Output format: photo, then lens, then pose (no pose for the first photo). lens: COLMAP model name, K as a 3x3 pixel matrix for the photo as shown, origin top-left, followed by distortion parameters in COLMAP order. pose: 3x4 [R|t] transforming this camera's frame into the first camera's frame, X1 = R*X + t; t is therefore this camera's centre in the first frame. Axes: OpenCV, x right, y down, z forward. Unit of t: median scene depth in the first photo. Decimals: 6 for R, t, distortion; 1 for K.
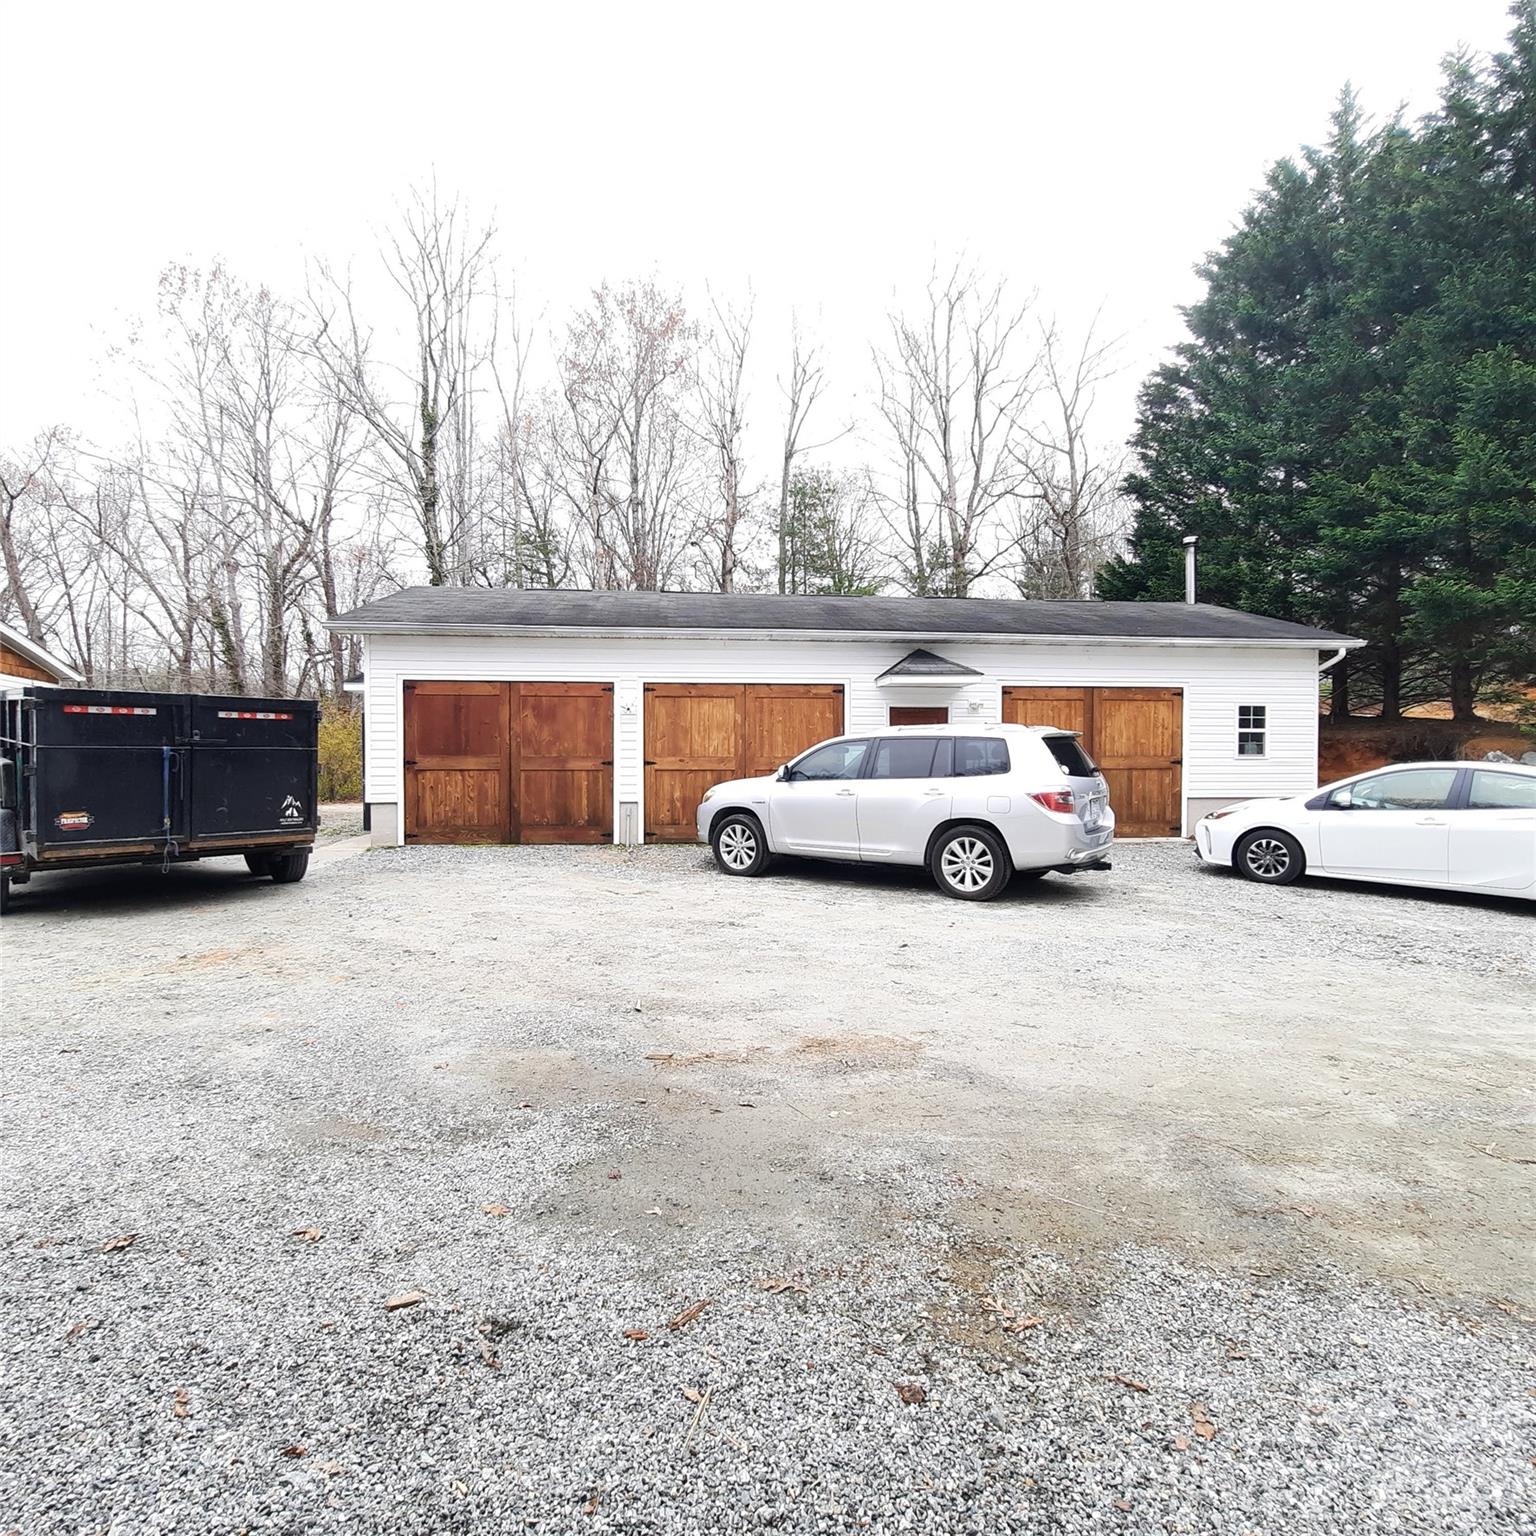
lens RADIAL K [[800.6, 0, 768.0], [0, 800.6, 768.0], [0, 0, 1]] dist [-0.022302, -0.000187]
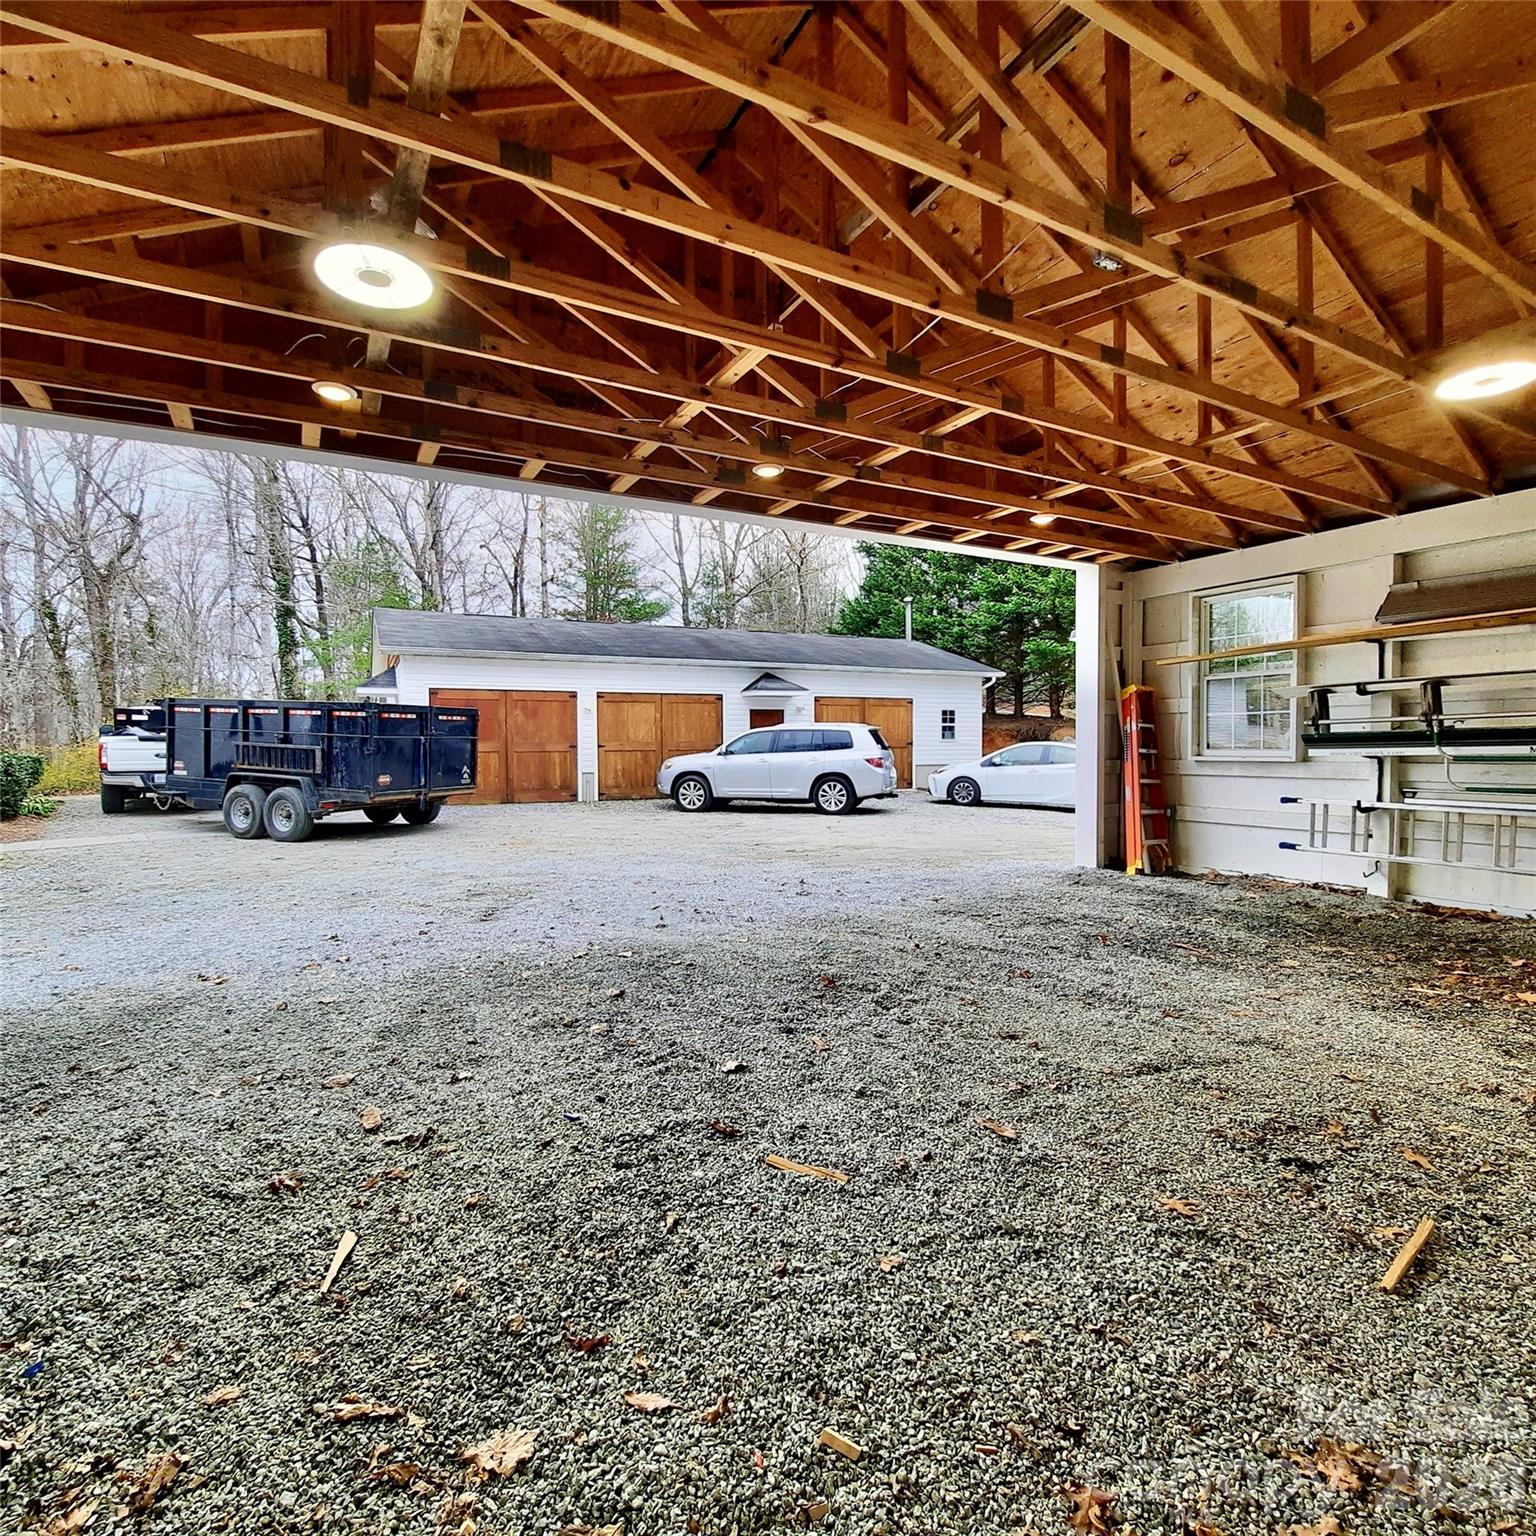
lens RADIAL K [[800.6, 0, 768.0], [0, 800.6, 768.0], [0, 0, 1]] dist [-0.022302, -0.000187]
pose [[0.935395, -0.017518, 0.353171, -0.385977], [0.011474, 0.999750, 0.019200, 0.009389], [-0.353419, -0.013908, 0.935362, -0.499772]]
